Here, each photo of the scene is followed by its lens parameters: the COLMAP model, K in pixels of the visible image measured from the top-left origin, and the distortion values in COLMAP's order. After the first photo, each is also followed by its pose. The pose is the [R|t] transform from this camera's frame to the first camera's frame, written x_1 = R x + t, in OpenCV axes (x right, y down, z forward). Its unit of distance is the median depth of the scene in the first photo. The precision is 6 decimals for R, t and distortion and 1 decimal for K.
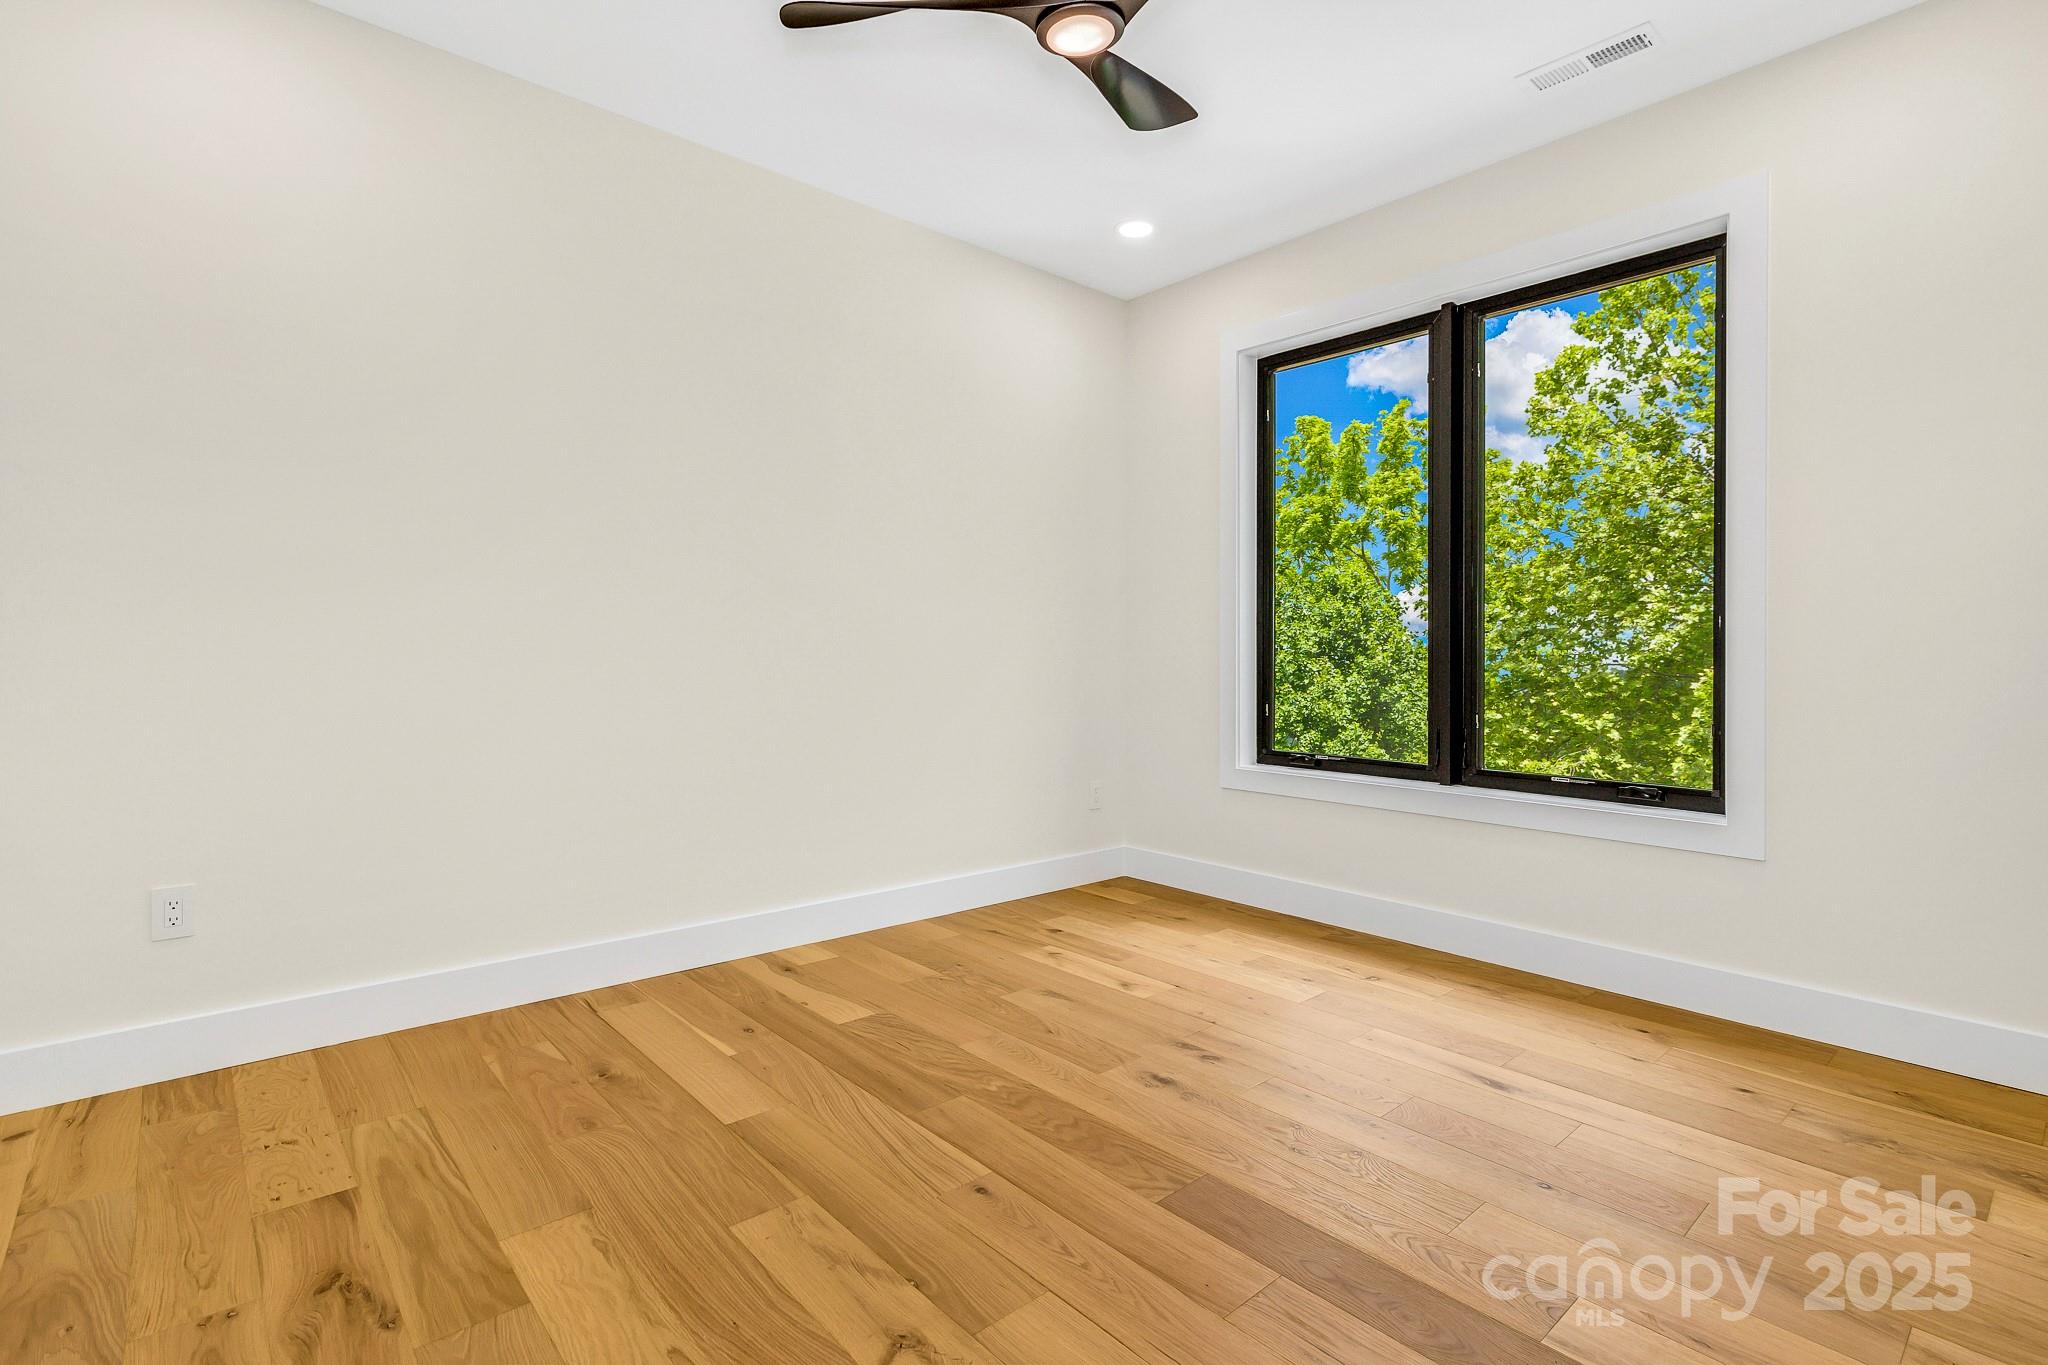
lens RADIAL K [[965.3, 0, 1024.6], [0, 965.3, 673.2], [0, 0, 1]] dist [-0.001285, -0.000560]
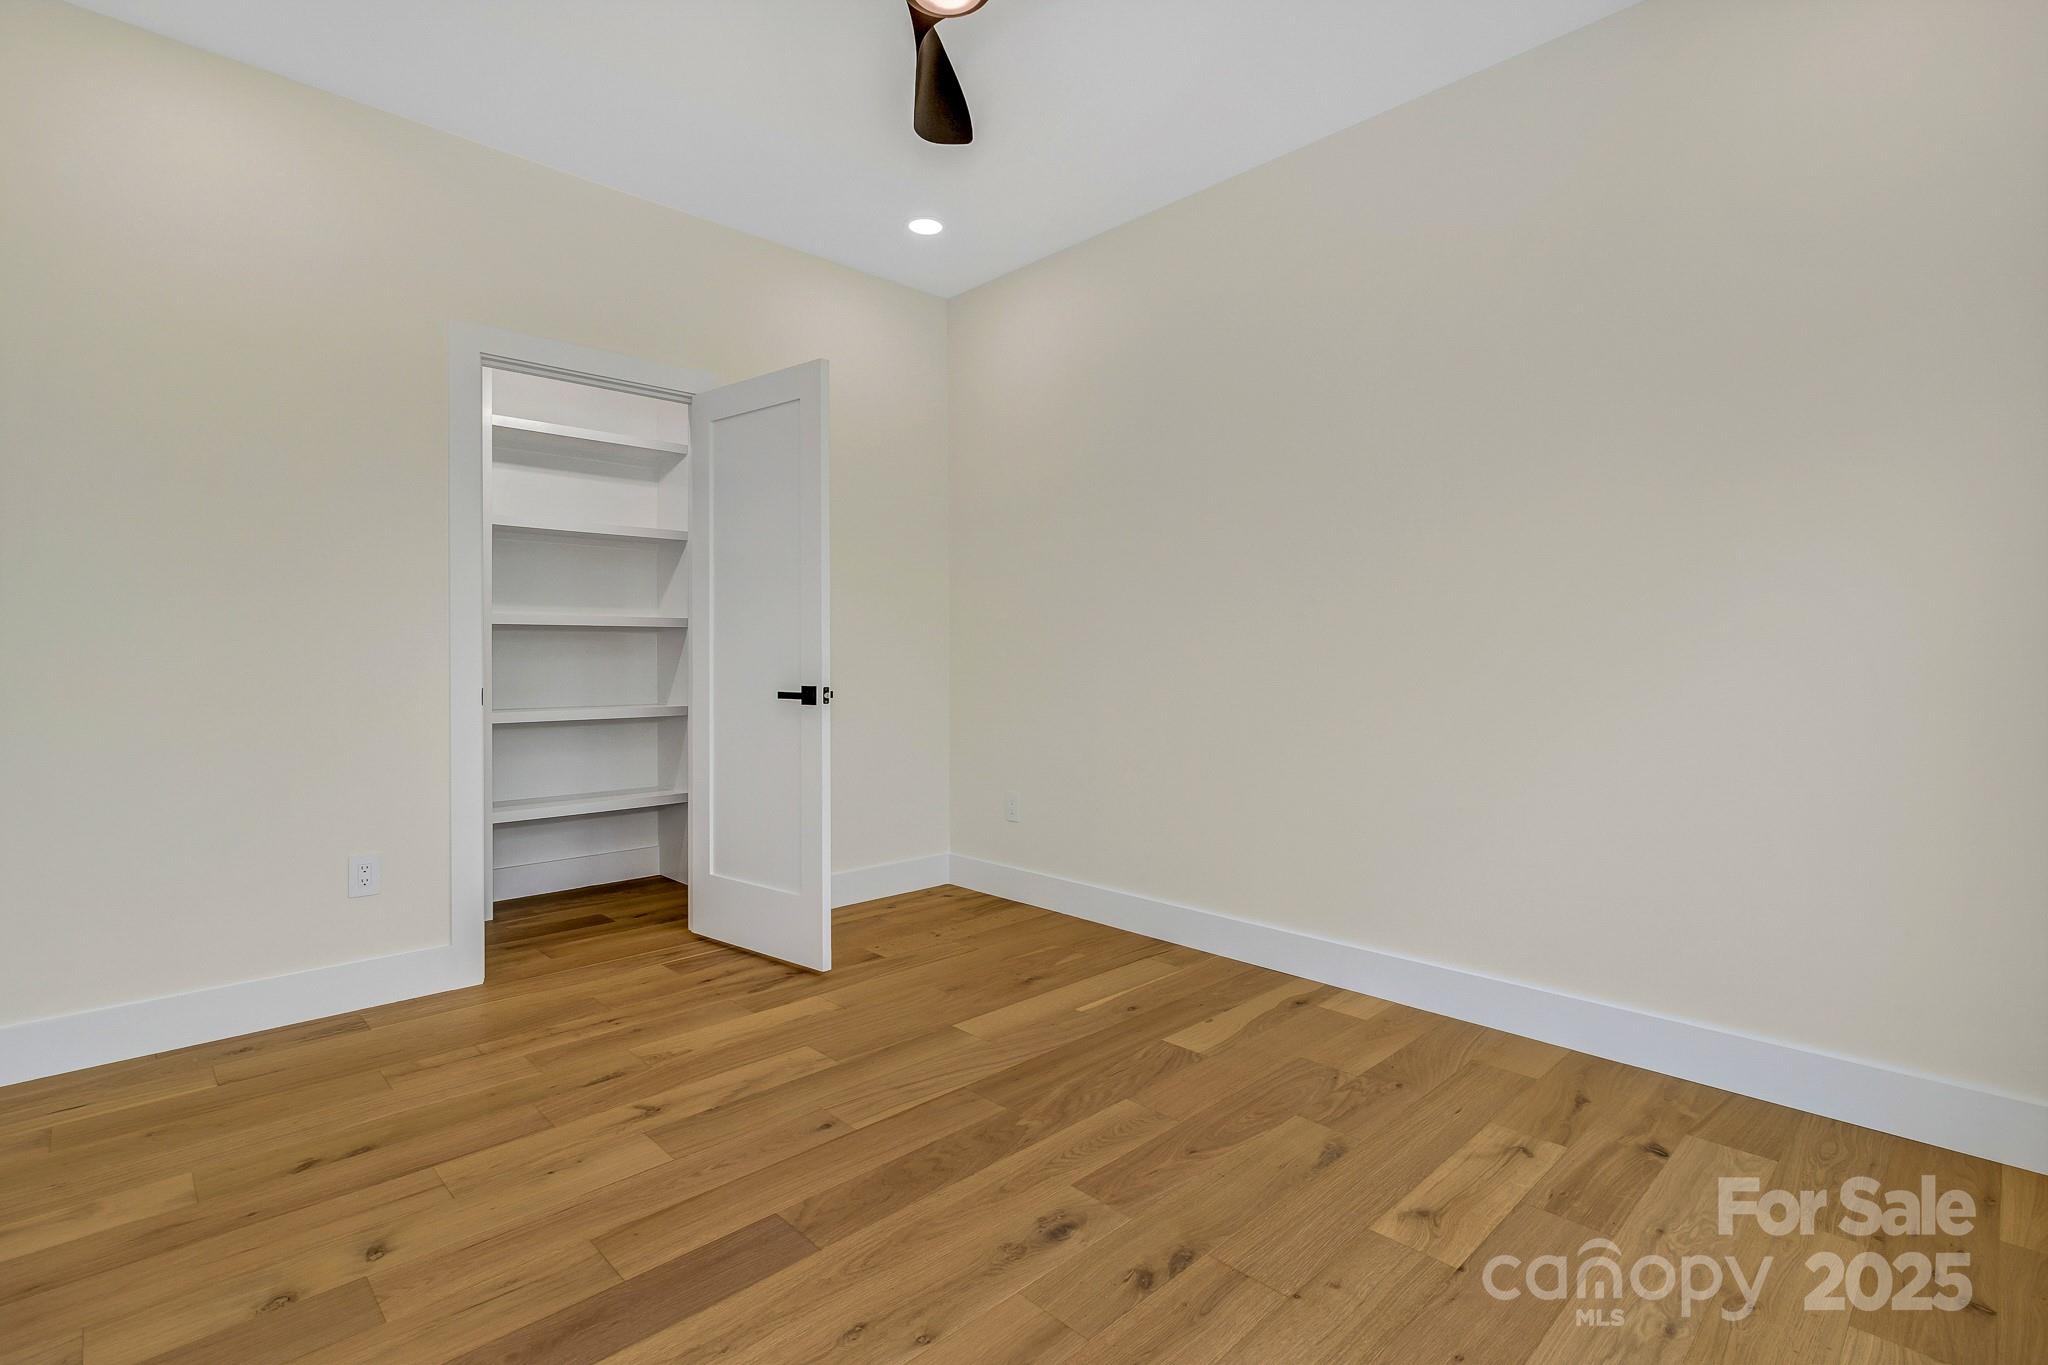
lens RADIAL K [[965.3, 0, 1024.2], [0, 965.3, 675.8], [0, 0, 1]] dist [-0.001285, -0.000560]
pose [[0.043437, 0.009442, -0.999012, 0.812928], [-0.020173, 0.999760, 0.008572, -0.003299], [0.998852, 0.019780, 0.043617, 0.877382]]
